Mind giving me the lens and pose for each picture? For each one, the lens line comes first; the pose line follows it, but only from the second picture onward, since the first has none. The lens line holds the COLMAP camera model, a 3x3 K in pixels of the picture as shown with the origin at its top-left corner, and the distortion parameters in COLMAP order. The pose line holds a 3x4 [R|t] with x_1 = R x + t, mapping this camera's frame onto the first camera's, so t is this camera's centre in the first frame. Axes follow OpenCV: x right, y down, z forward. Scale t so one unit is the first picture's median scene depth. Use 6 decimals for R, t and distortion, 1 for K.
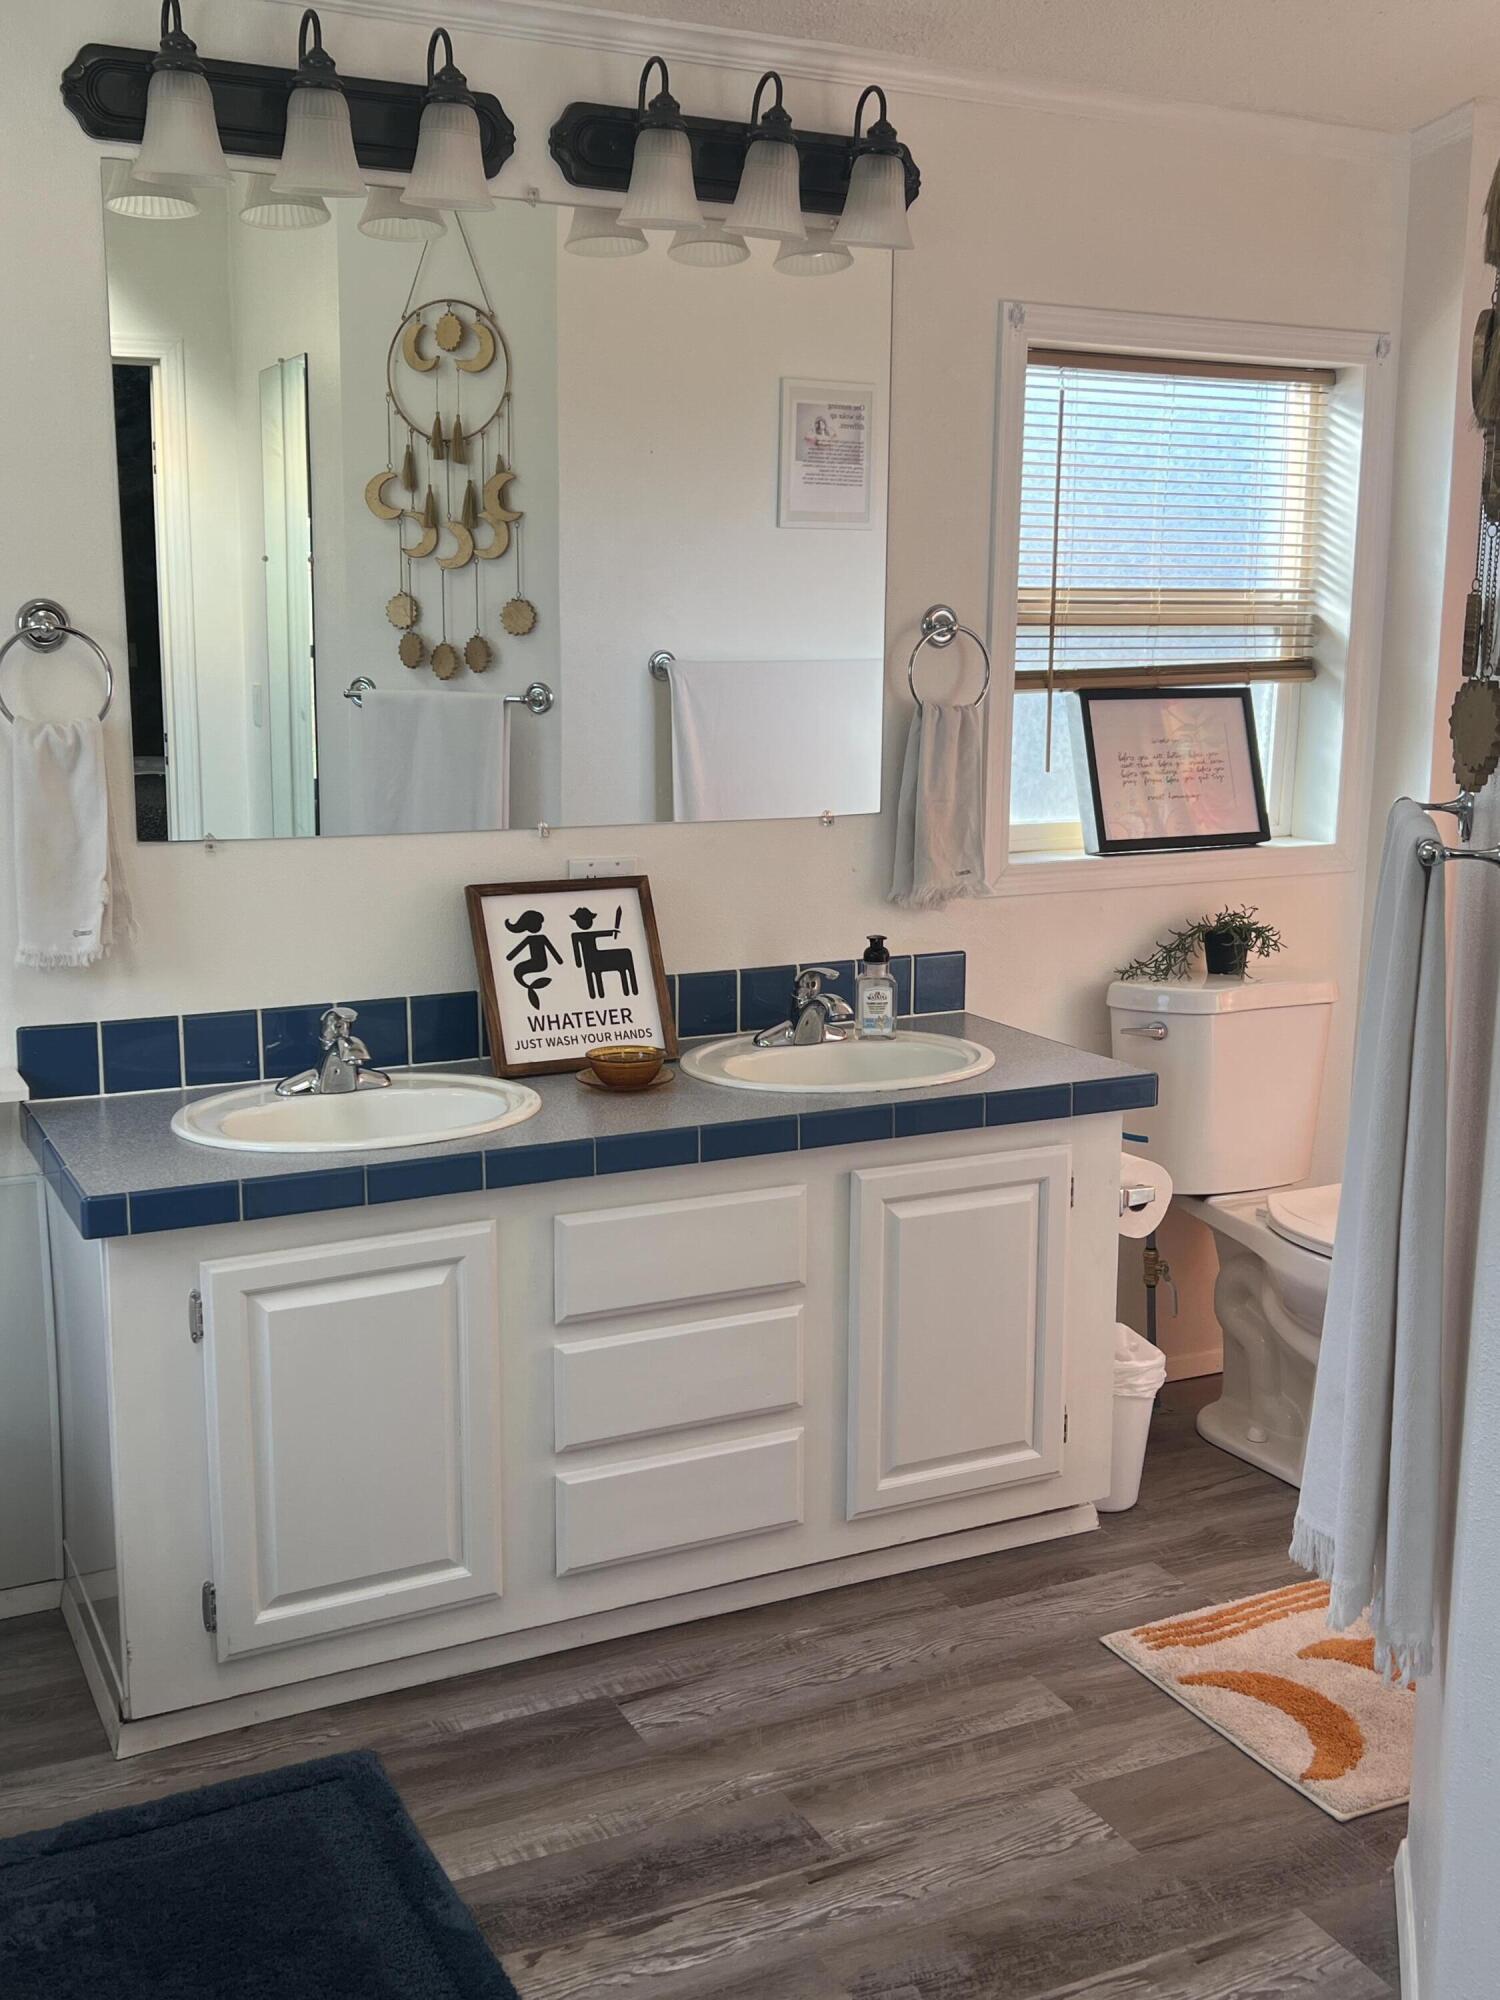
lens RADIAL K [[2034.4, 0, 750.0], [0, 2034.4, 1012.4], [0, 0, 1]] dist [0.034260, 0.000000]
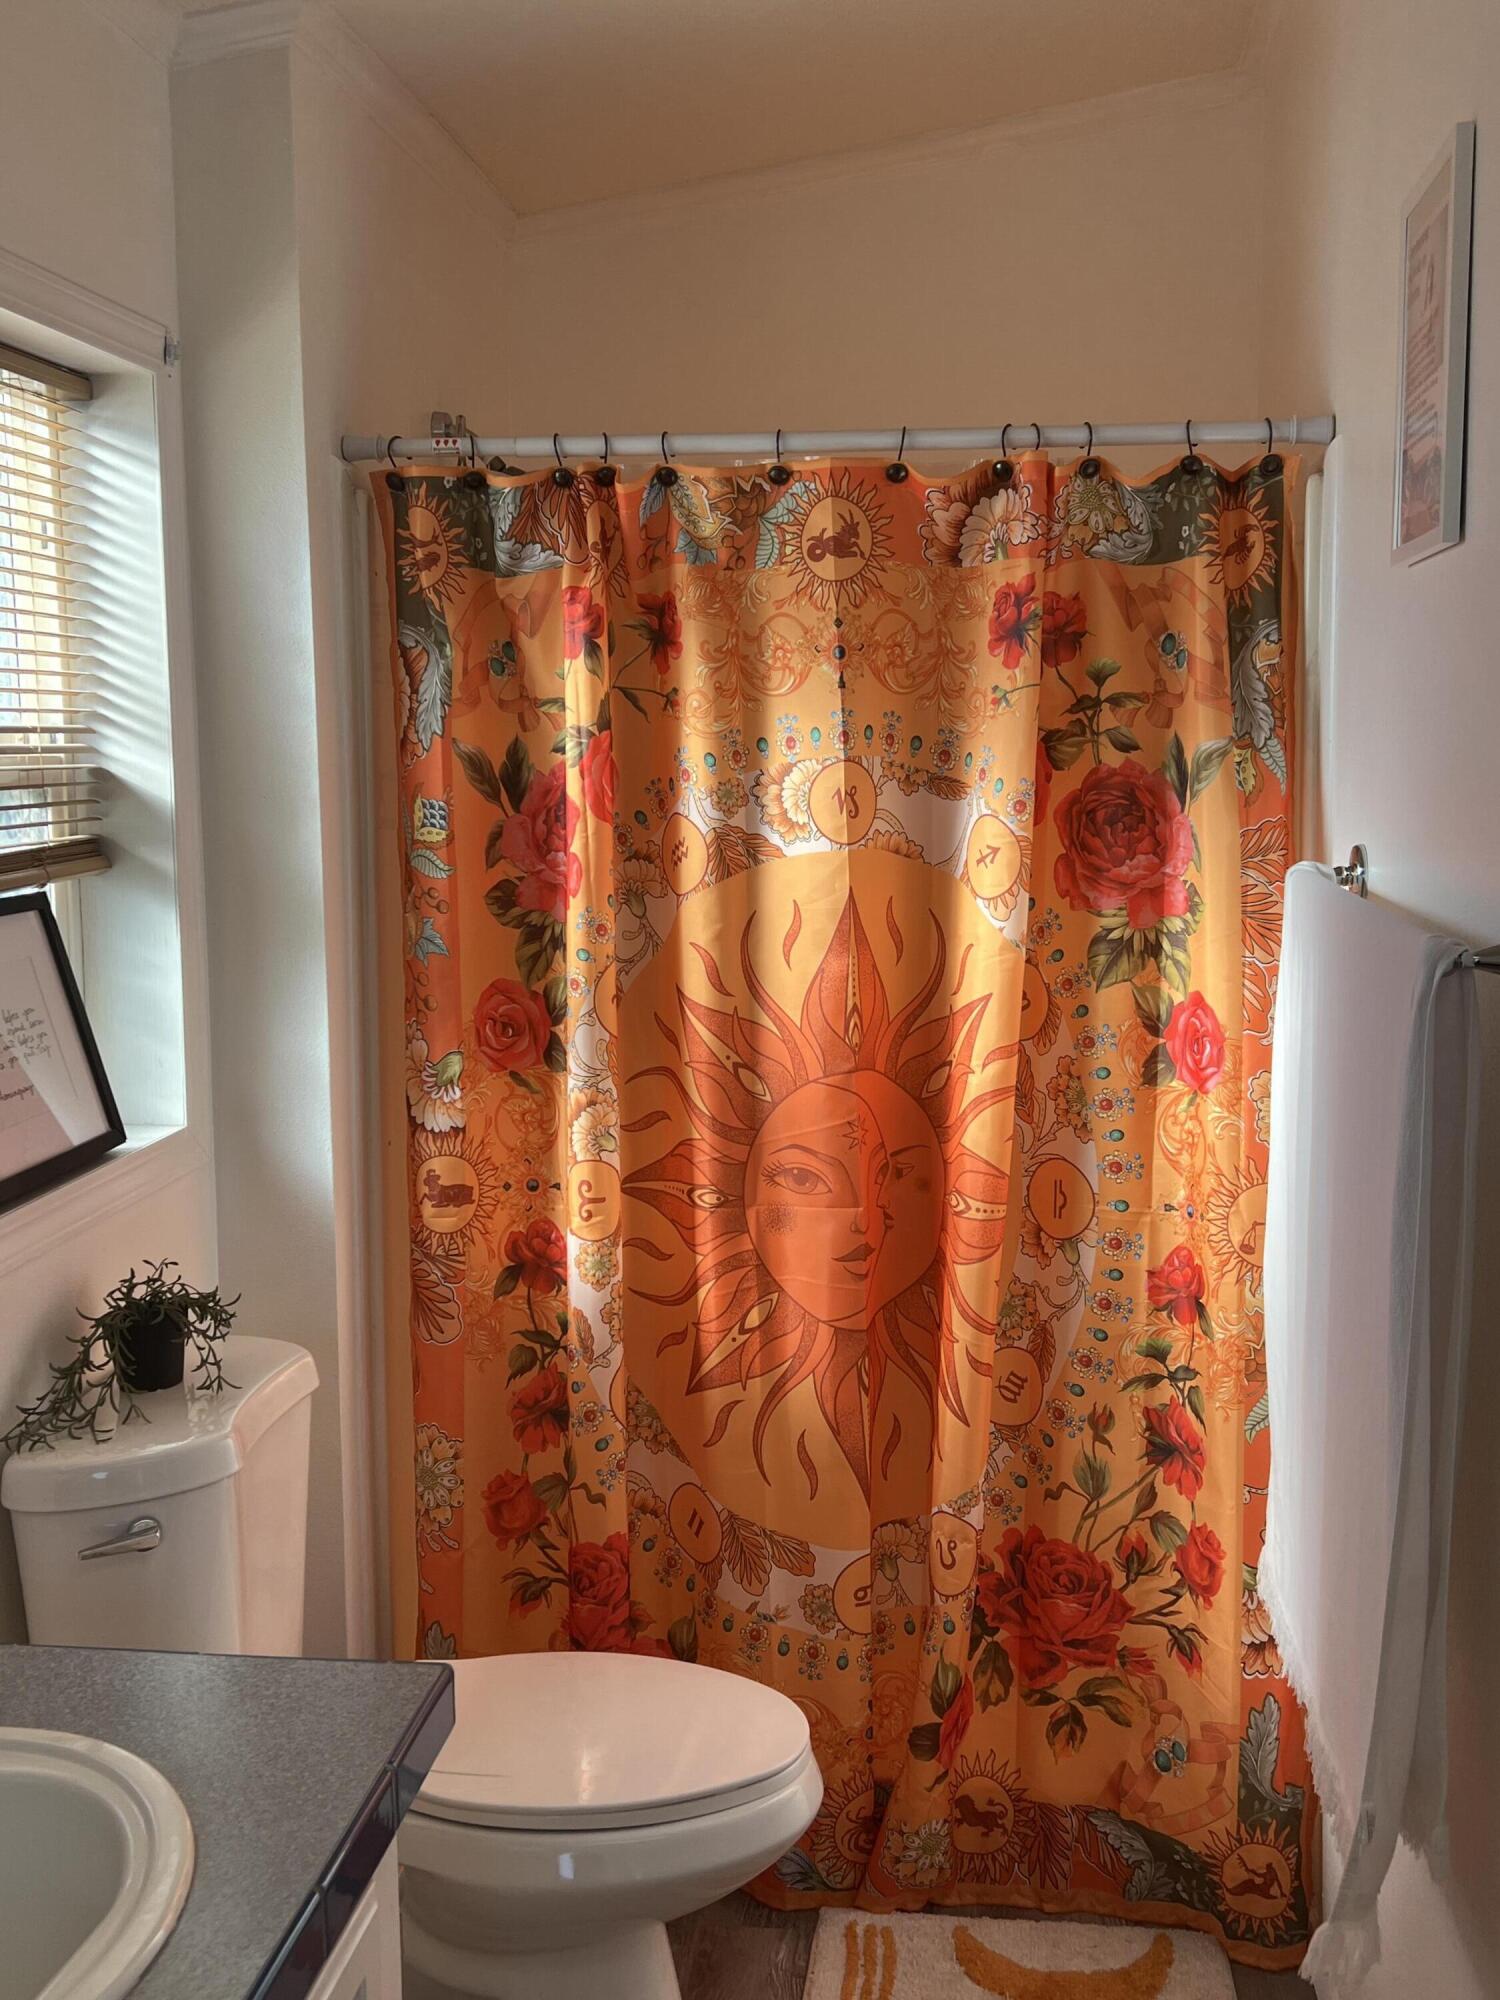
lens RADIAL K [[2034.4, 0, 747.8], [0, 2034.4, 982.4], [0, 0, 1]] dist [0.034260, 0.000000]
pose [[0.543973, -0.110288, 0.831823, -0.169118], [0.166203, 0.985846, 0.022021, -0.138511], [-0.822478, 0.126273, 0.554603, 0.626942]]
